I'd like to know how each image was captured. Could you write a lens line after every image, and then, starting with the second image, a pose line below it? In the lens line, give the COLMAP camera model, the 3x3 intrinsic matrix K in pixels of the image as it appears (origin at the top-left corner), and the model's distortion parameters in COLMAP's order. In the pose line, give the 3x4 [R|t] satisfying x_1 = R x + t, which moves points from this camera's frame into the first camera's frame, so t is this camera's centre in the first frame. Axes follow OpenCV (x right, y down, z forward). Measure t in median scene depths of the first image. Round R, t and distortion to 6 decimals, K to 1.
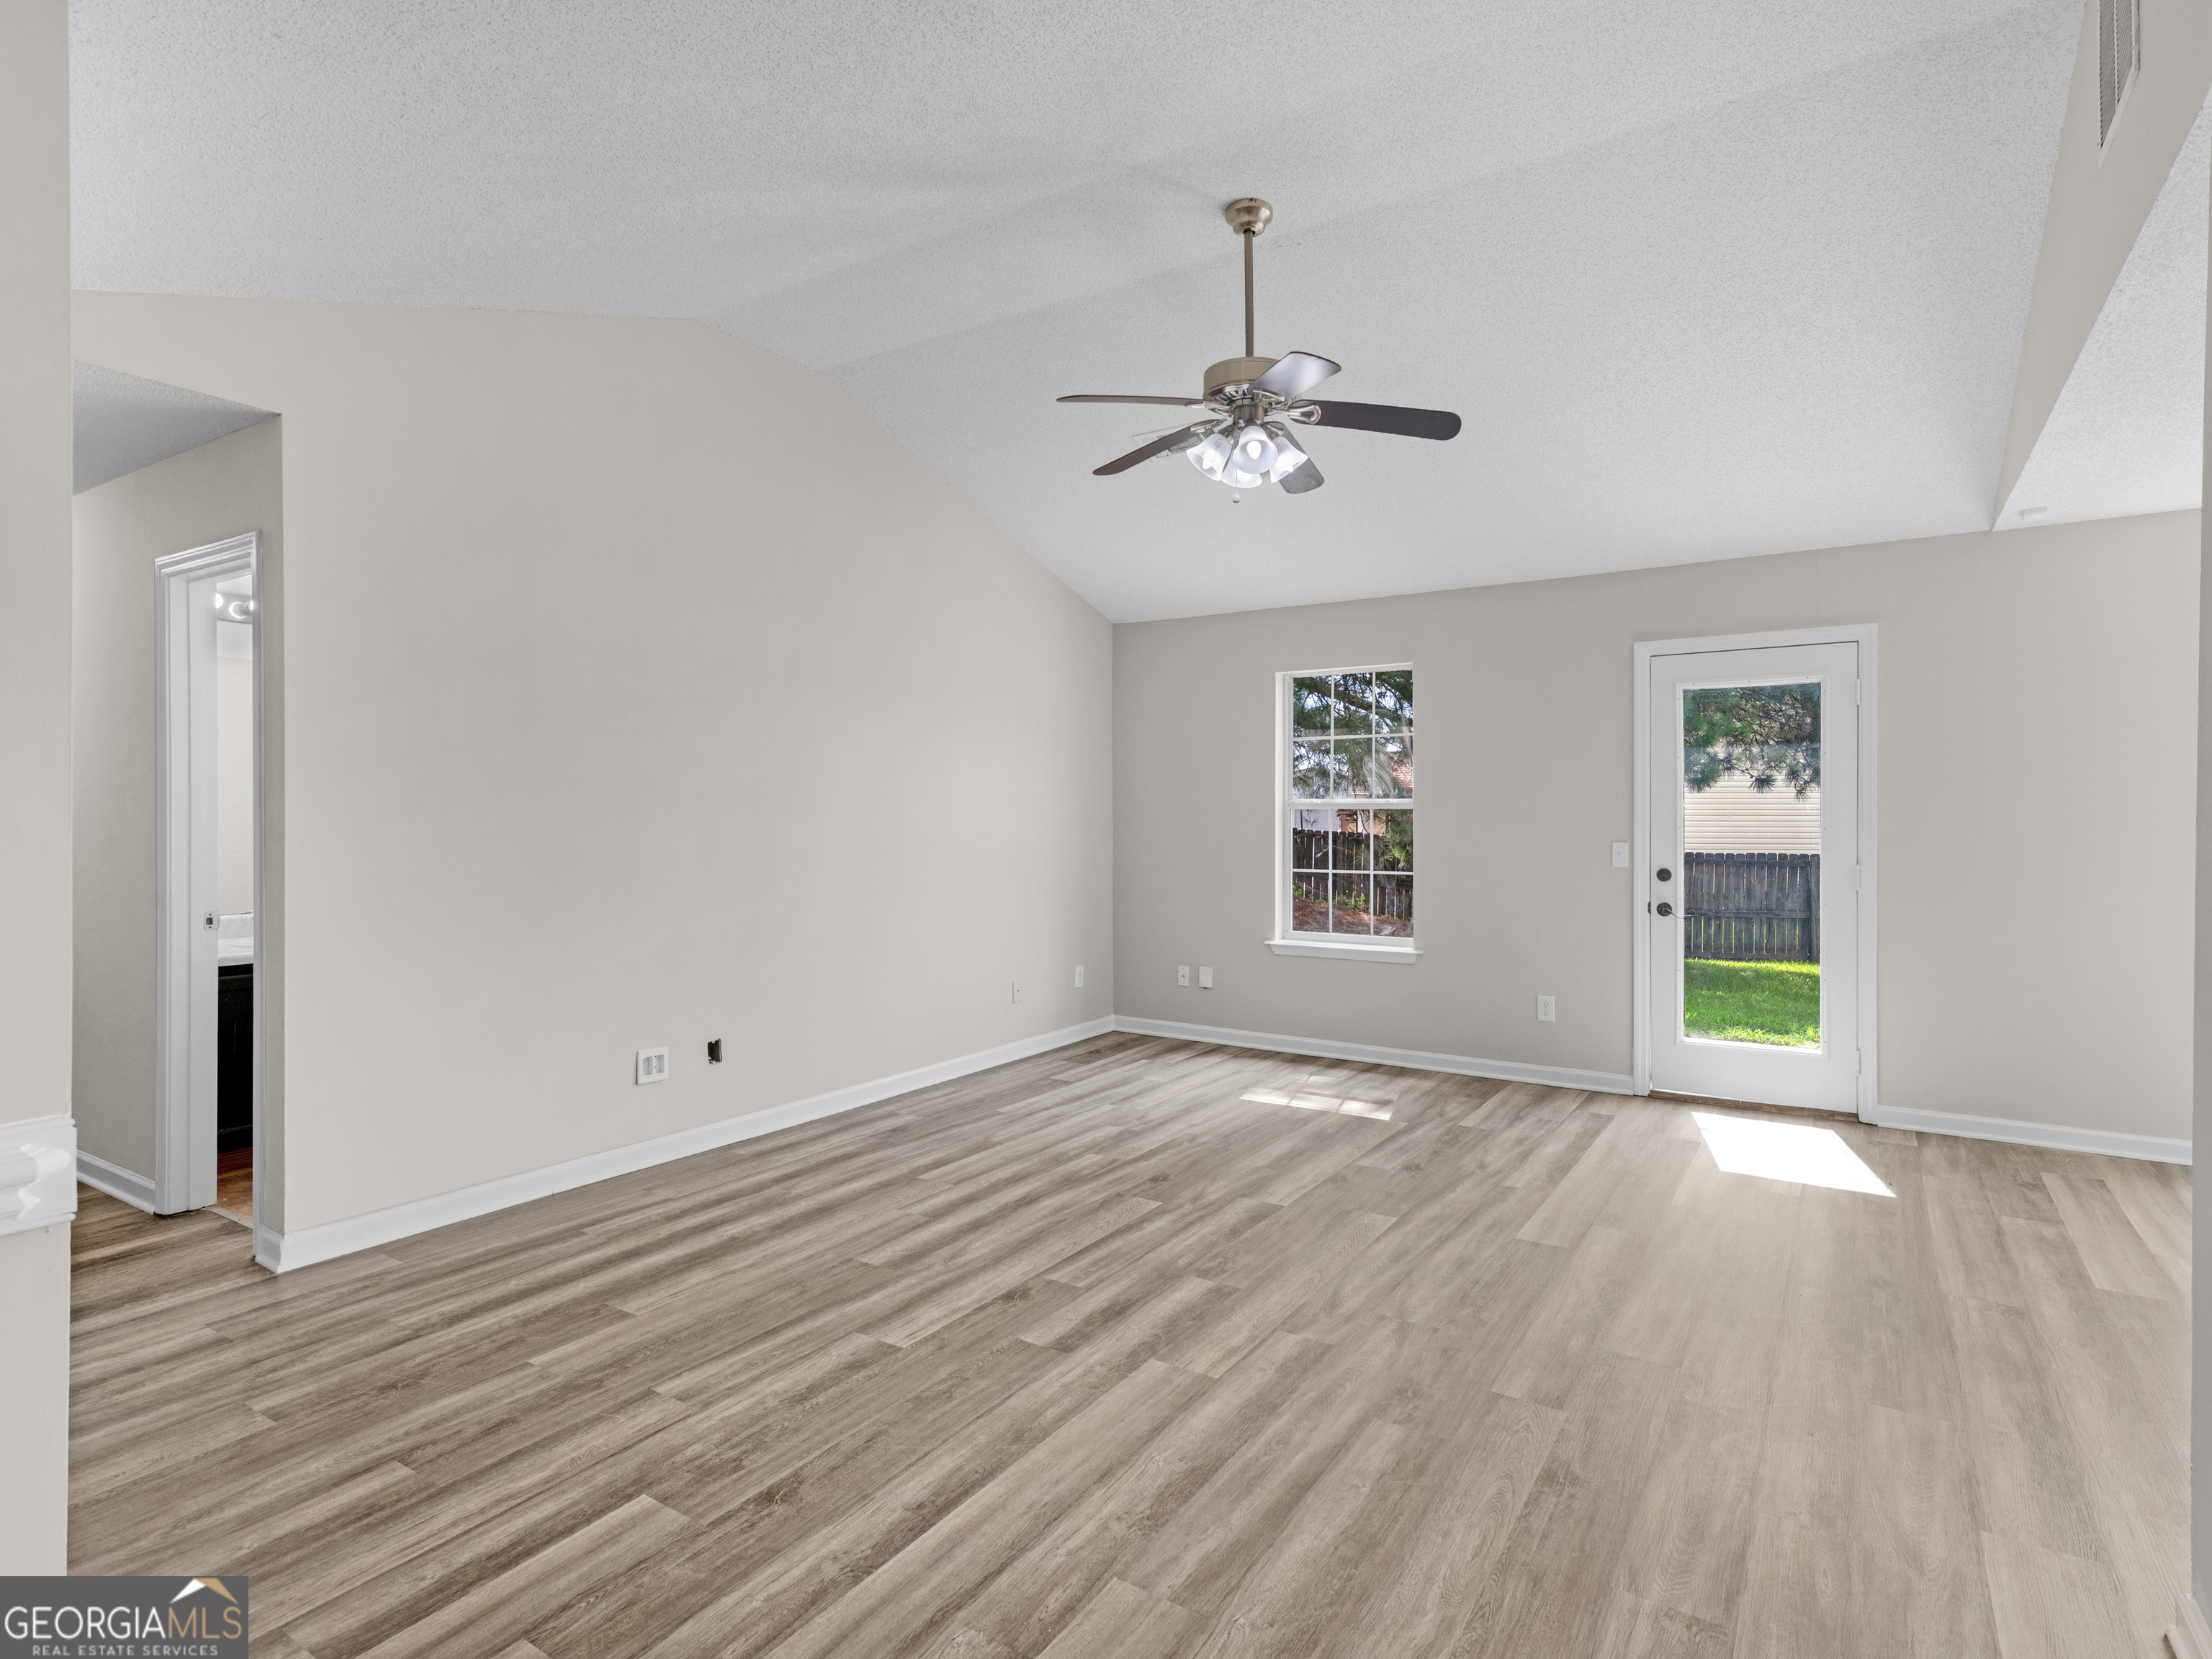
lens RADIAL K [[1131.9, 0, 1116.0], [0, 1131.9, 838.7], [0, 0, 1]] dist [0.015984, -0.002680]
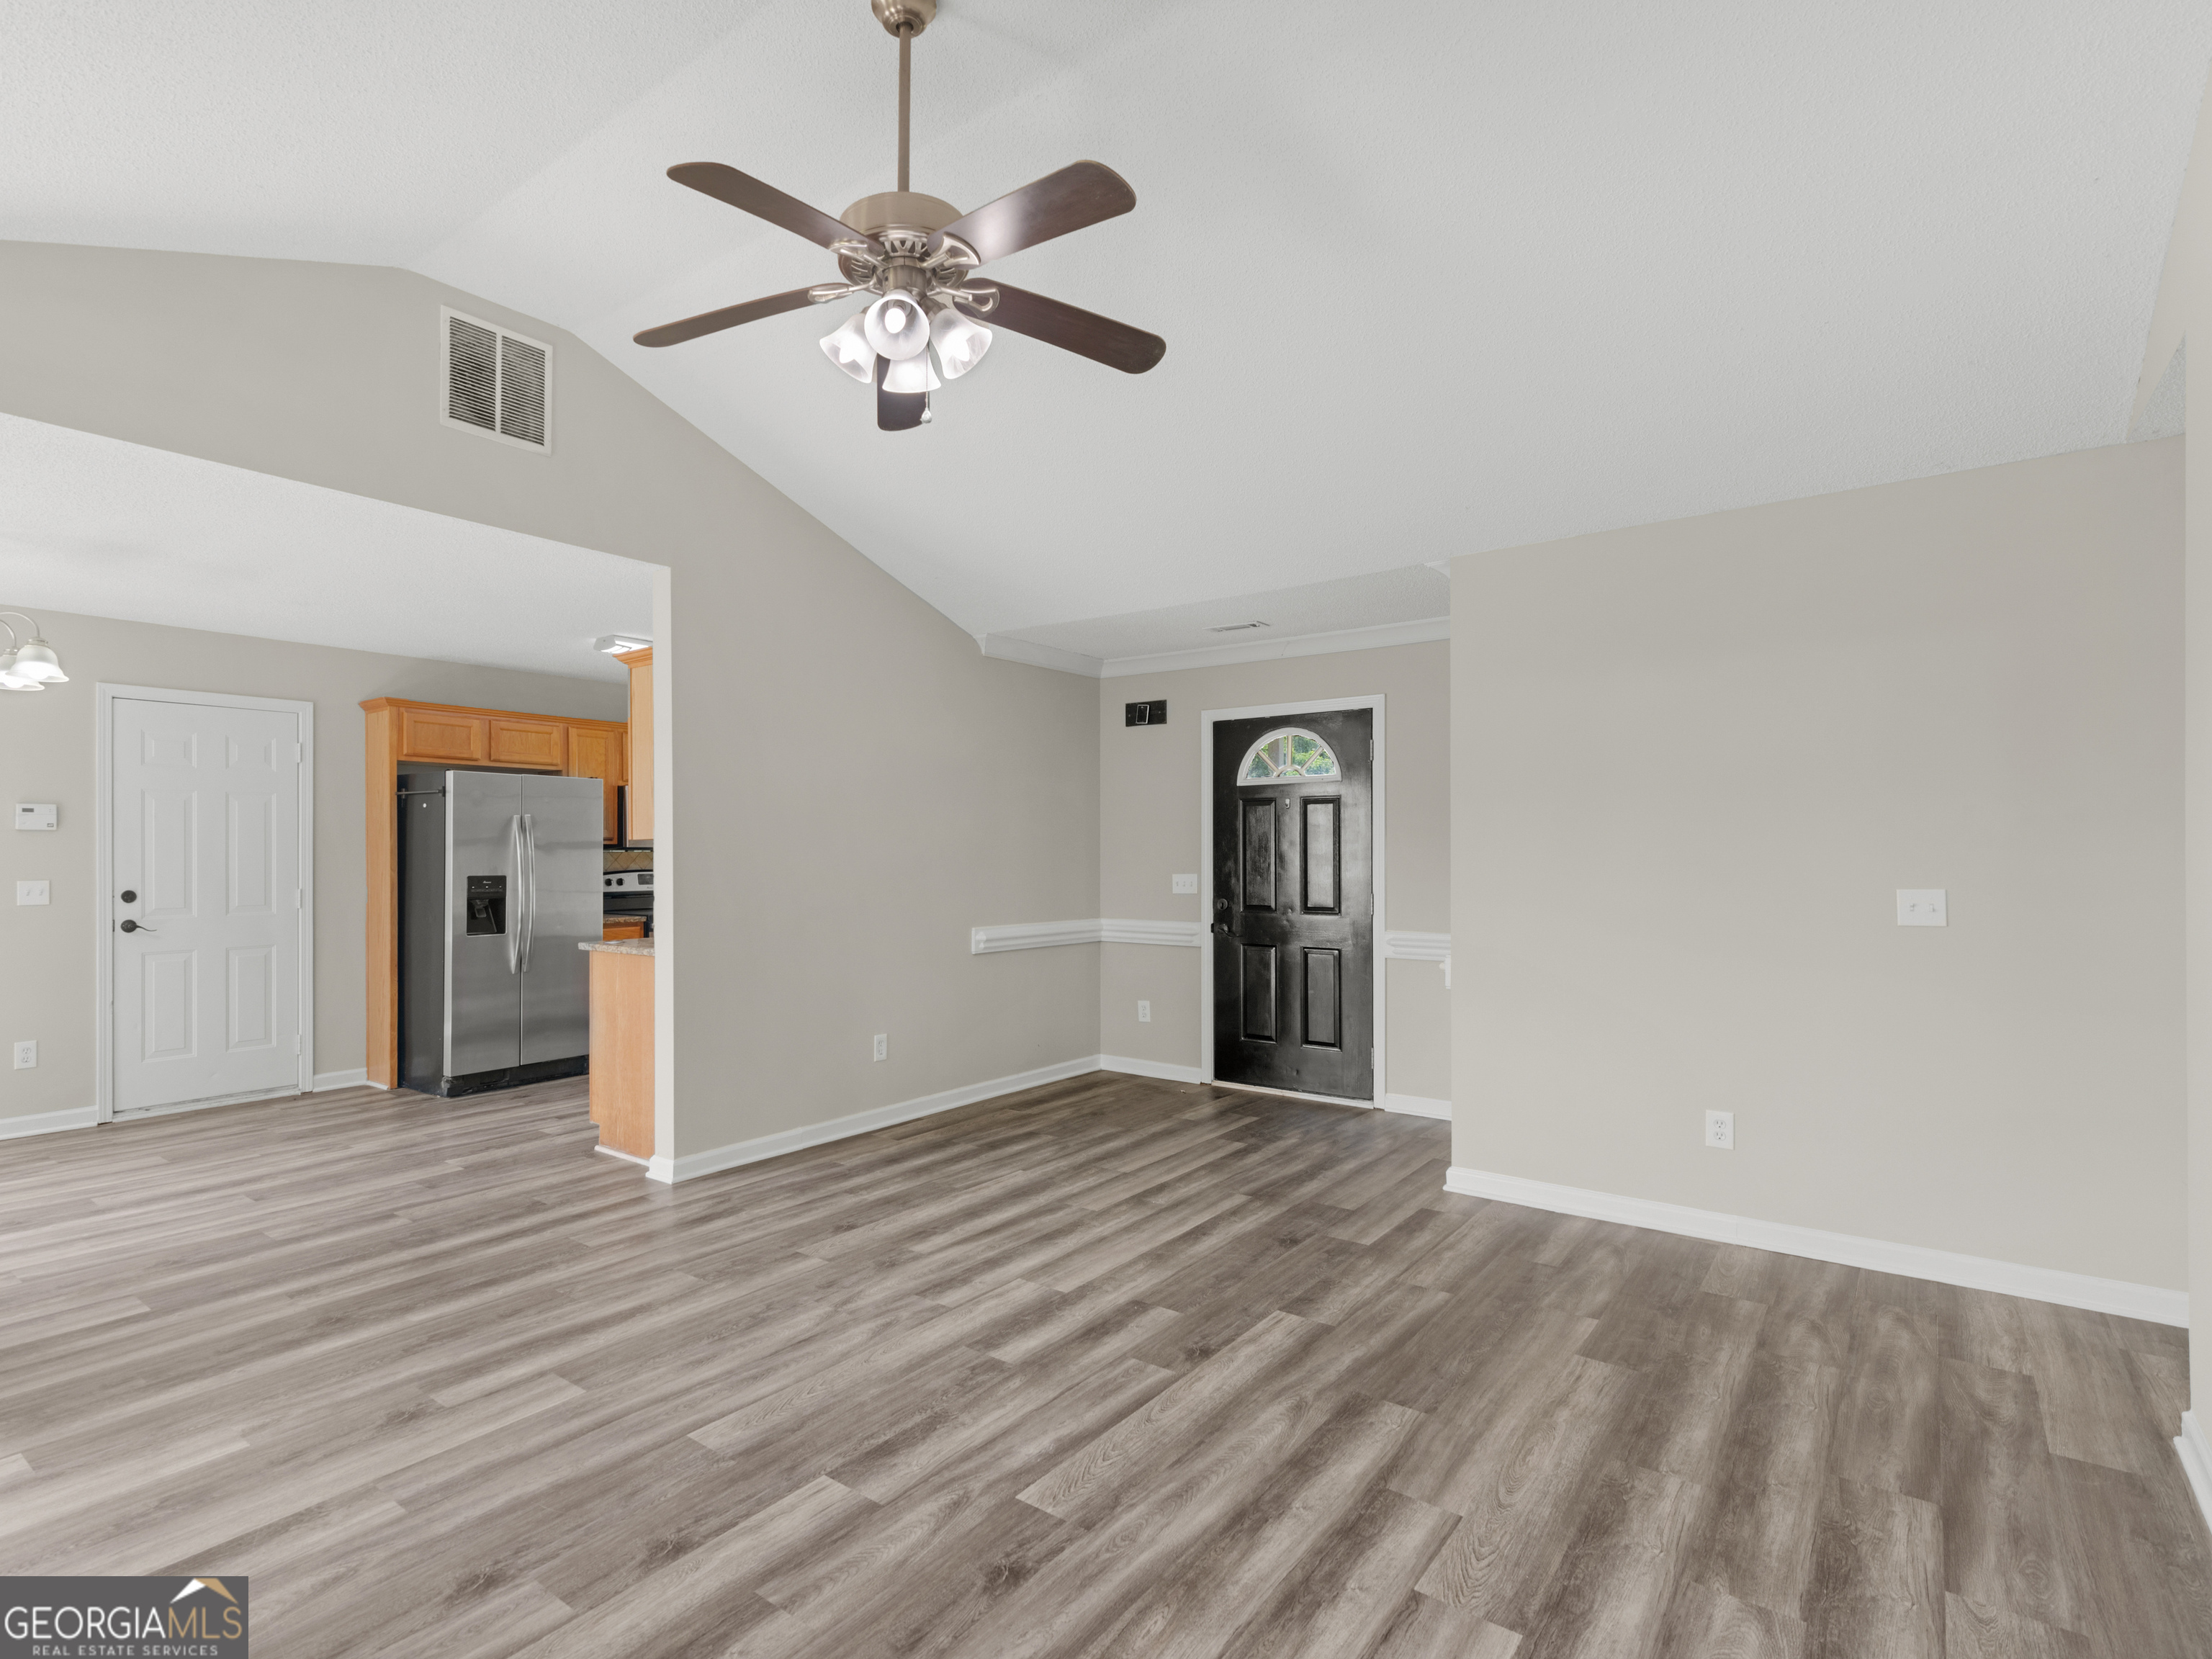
lens RADIAL K [[1131.9, 0, 979.6], [0, 1131.9, 869.3], [0, 0, 1]] dist [0.015984, -0.002680]
pose [[-0.994447, -0.000359, 0.105240, -0.003616], [0.003007, 0.999489, 0.031829, -0.035117], [-0.105197, 0.031969, -0.993937, 1.695458]]
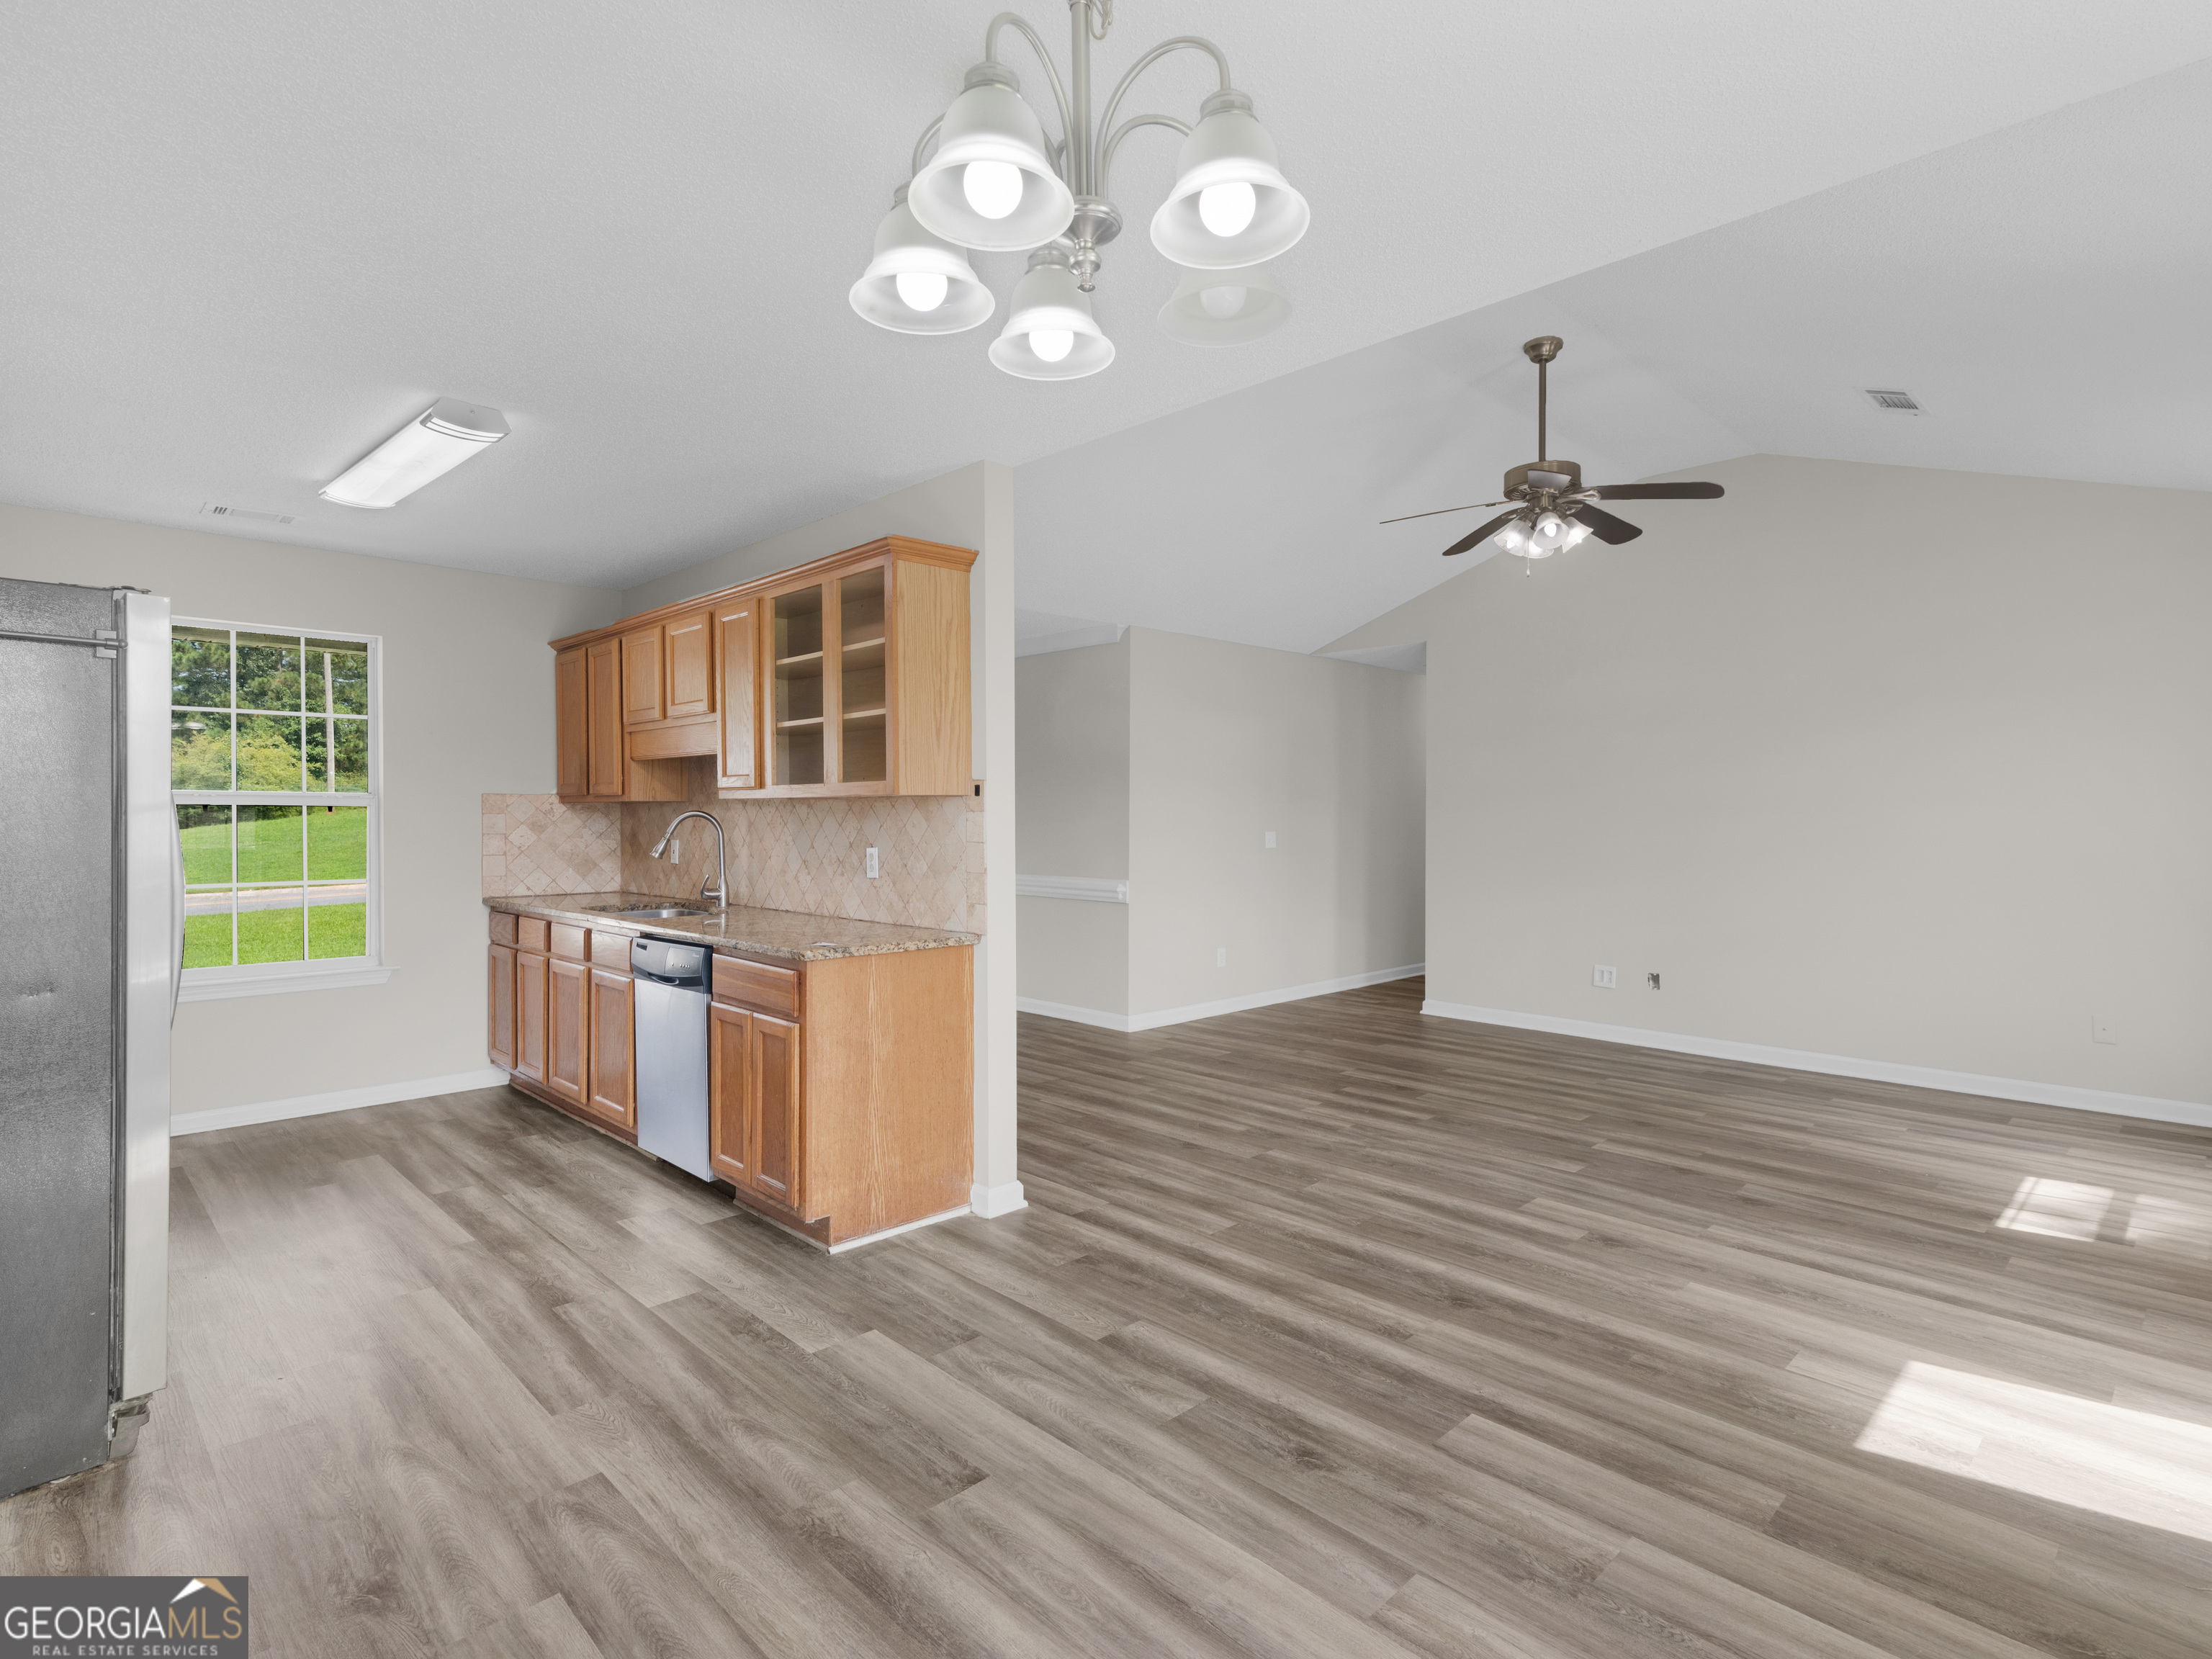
lens RADIAL K [[1131.9, 0, 1141.7], [0, 1131.9, 818.8], [0, 0, 1]] dist [0.015984, -0.002680]
pose [[-0.190845, 0.008186, -0.981586, 1.462025], [-0.018019, 0.999768, 0.011841, -0.022774], [0.981455, 0.019947, -0.190654, 0.800336]]
